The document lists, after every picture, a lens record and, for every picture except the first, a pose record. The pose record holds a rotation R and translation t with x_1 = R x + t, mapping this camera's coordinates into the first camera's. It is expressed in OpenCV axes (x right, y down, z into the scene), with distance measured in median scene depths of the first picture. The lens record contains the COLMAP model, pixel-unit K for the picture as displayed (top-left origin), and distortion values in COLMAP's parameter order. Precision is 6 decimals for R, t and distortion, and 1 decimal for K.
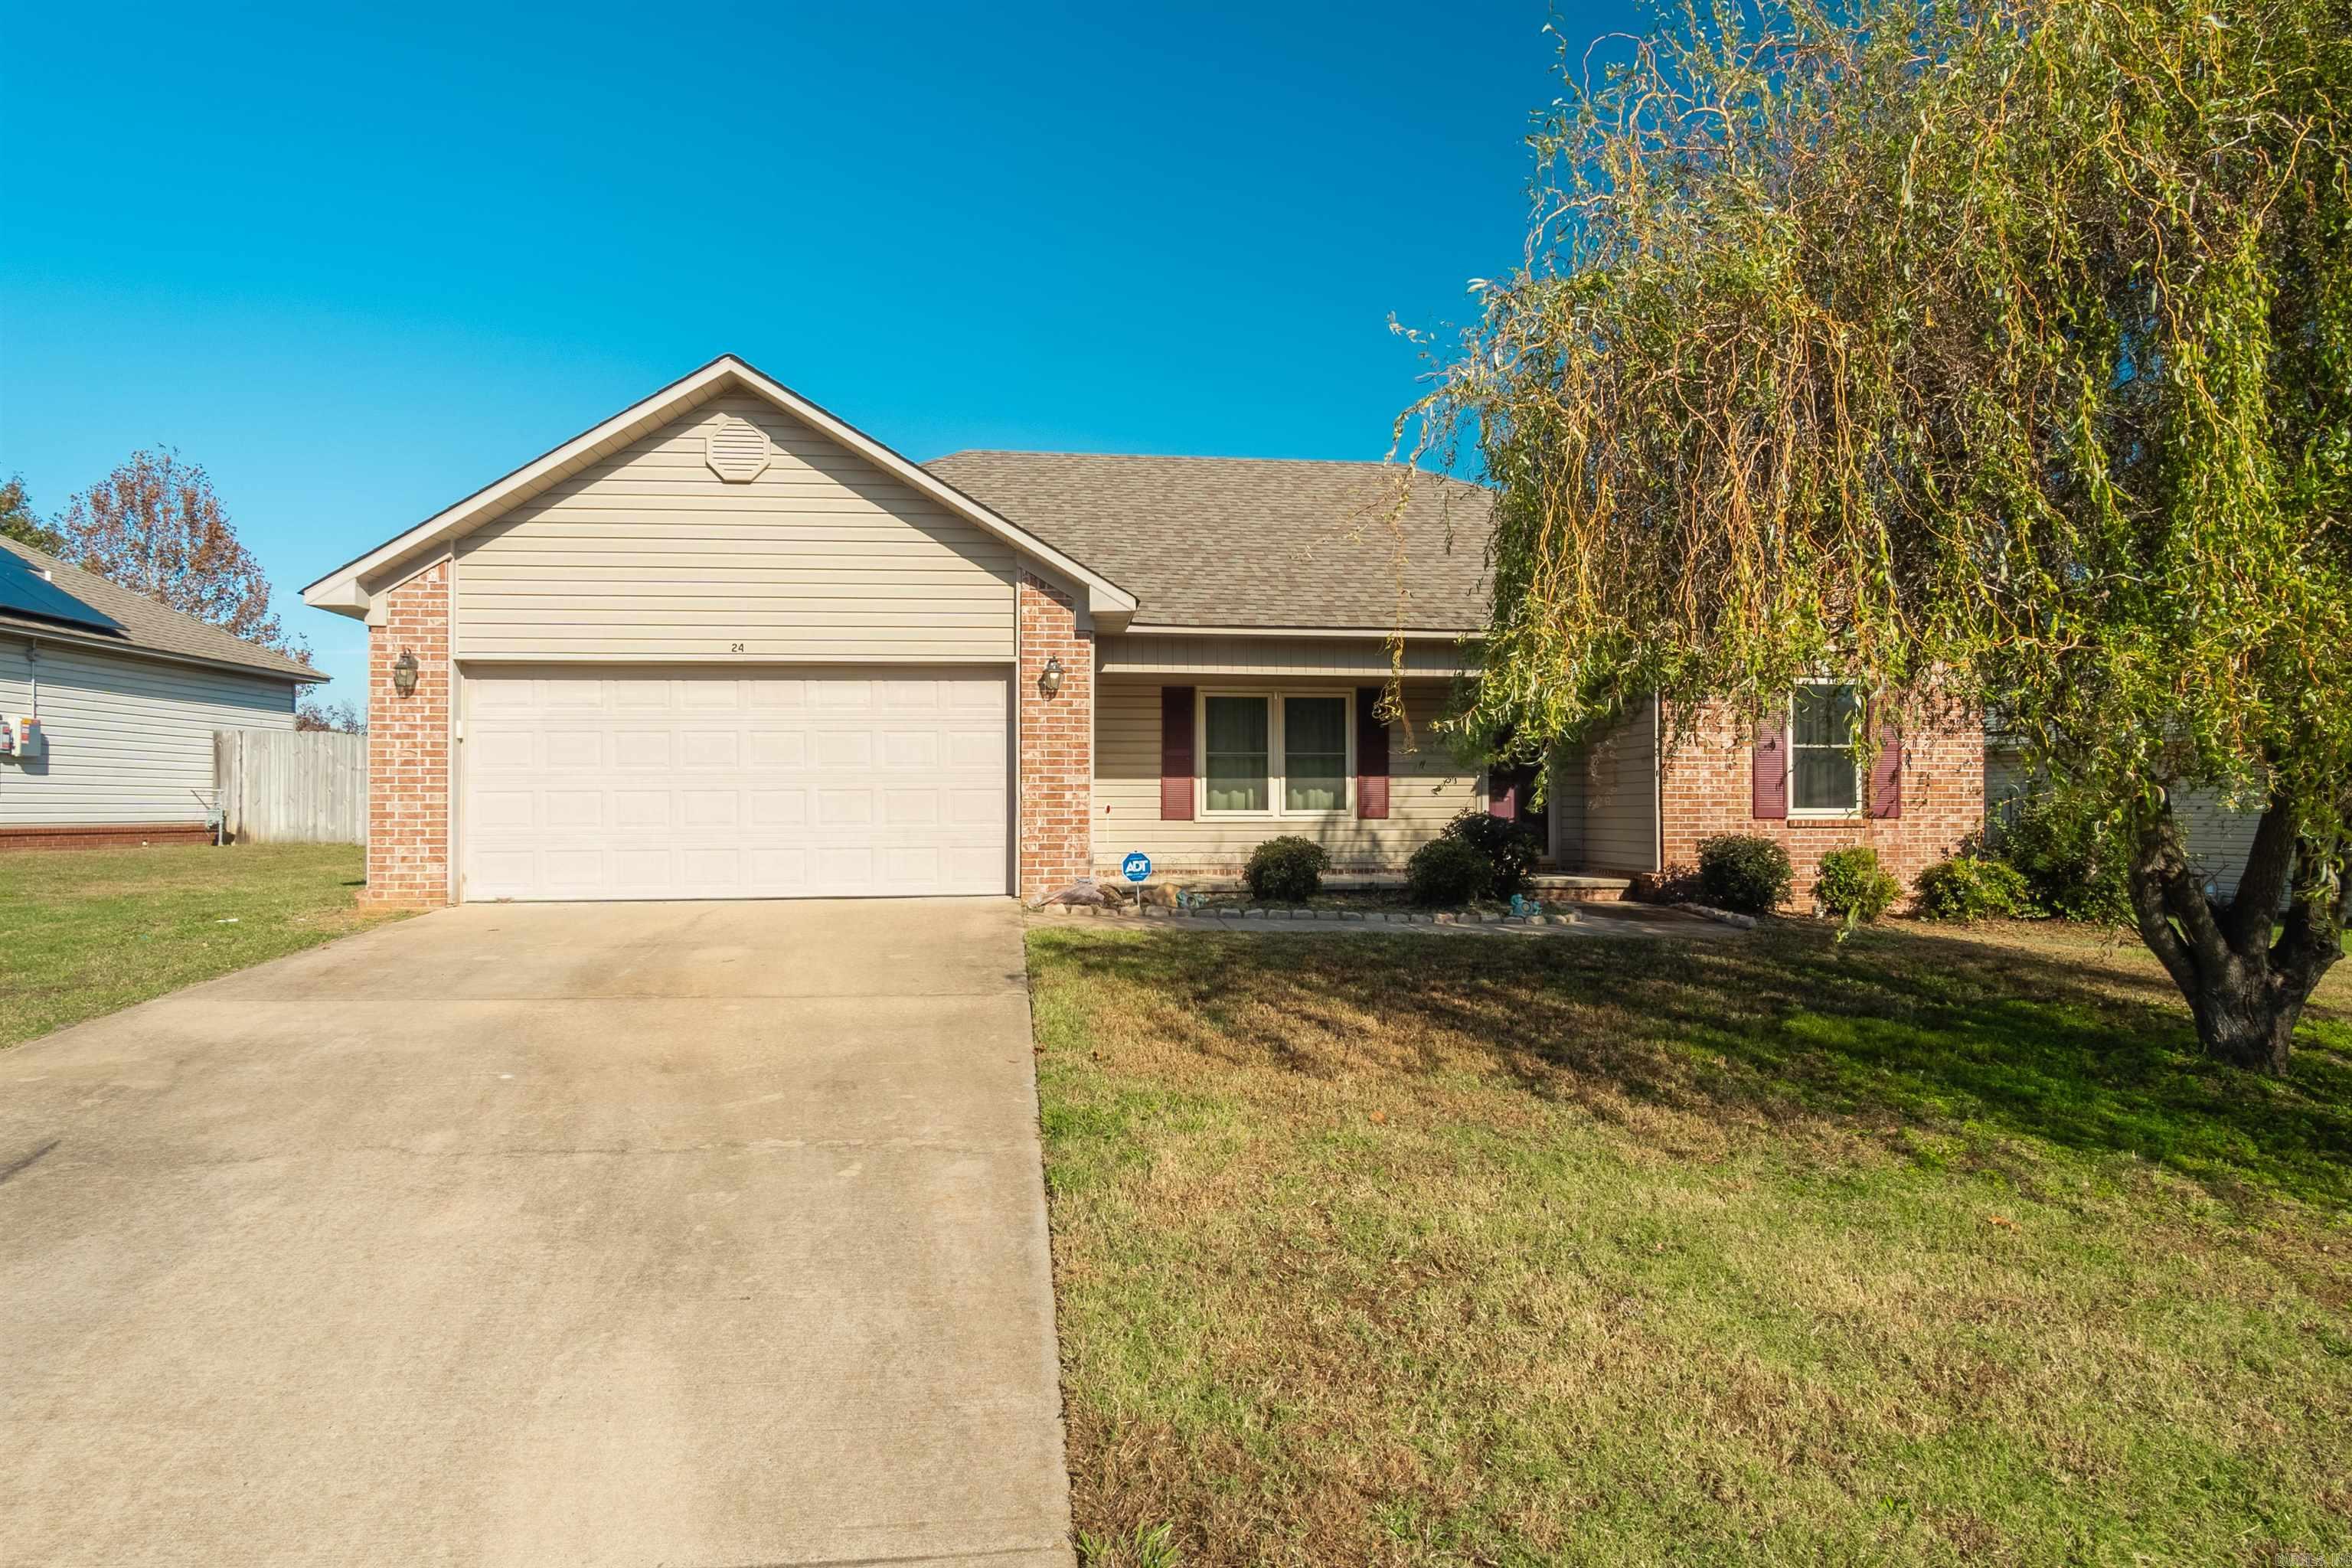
lens RADIAL K [[1283.2, 0, 1208.6], [0, 1283.2, 821.2], [0, 0, 1]] dist [-0.020866, 0.000671]
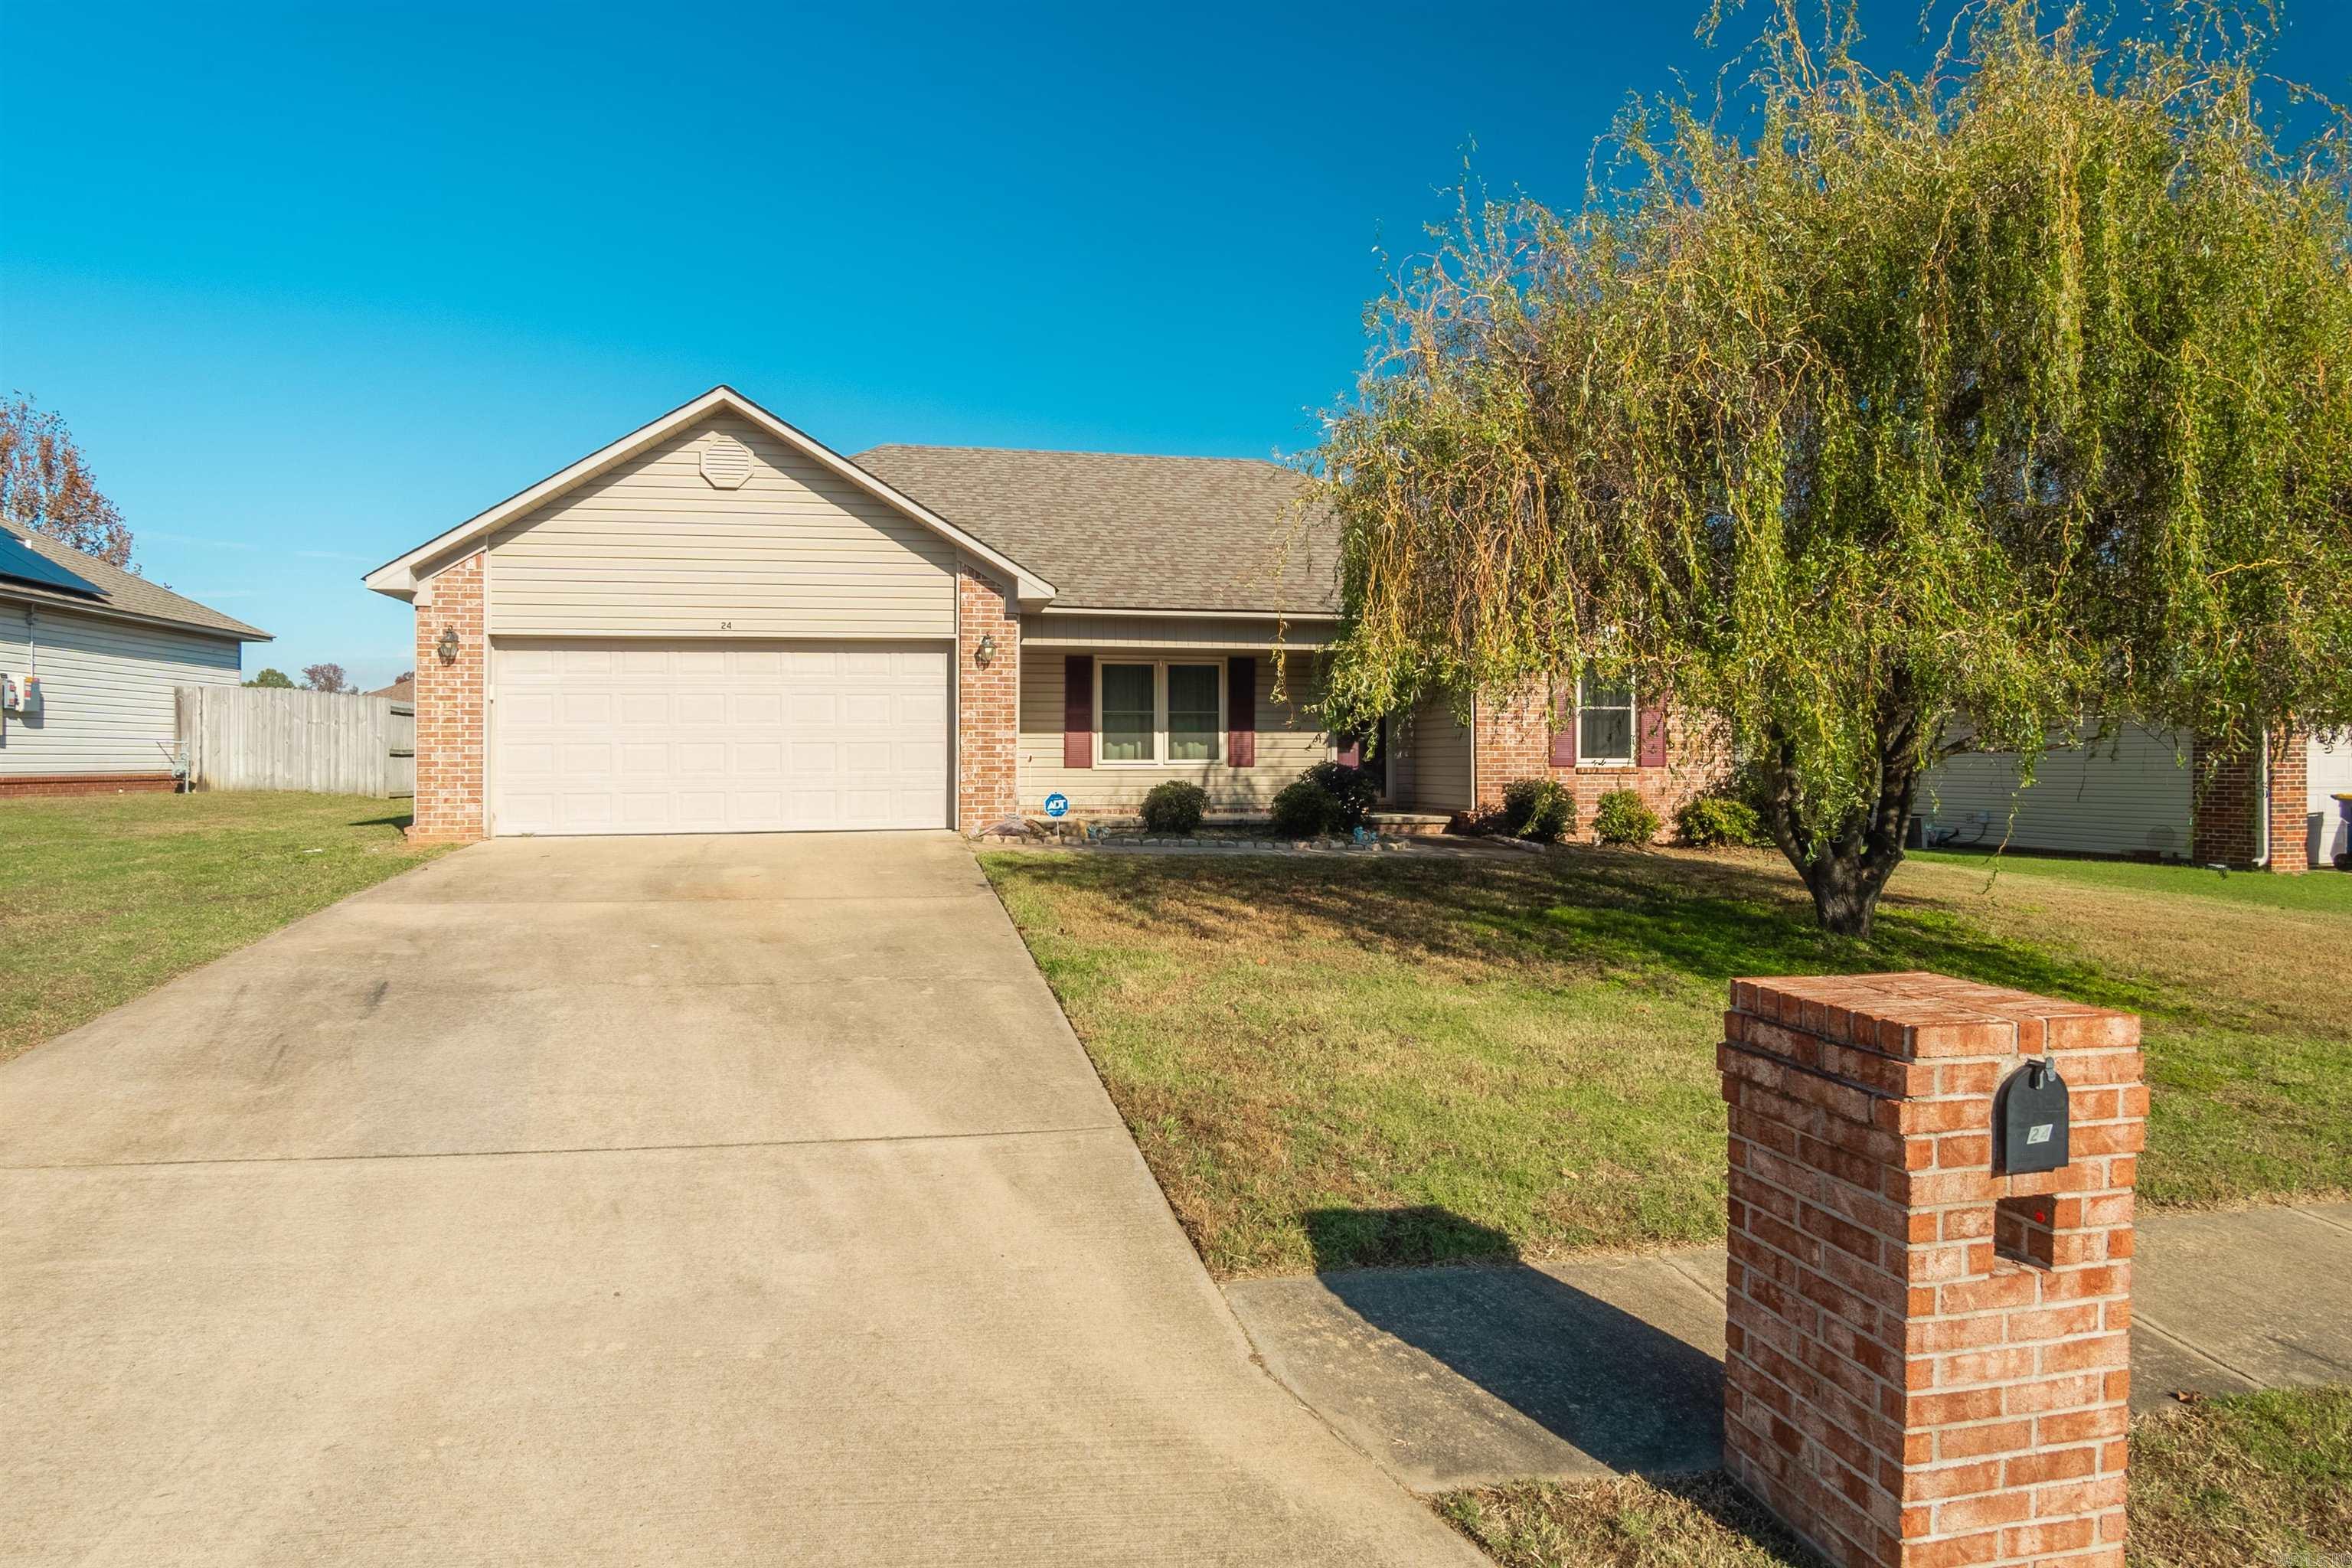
lens RADIAL K [[1283.3, 0, 1170.1], [0, 1283.3, 770.8], [0, 0, 1]] dist [-0.026262, 0.002033]
pose [[0.996645, -0.000852, 0.081844, -0.046923], [0.000933, 0.999999, -0.000949, 0.003426], [-0.081843, 0.001022, 0.996645, -0.234995]]
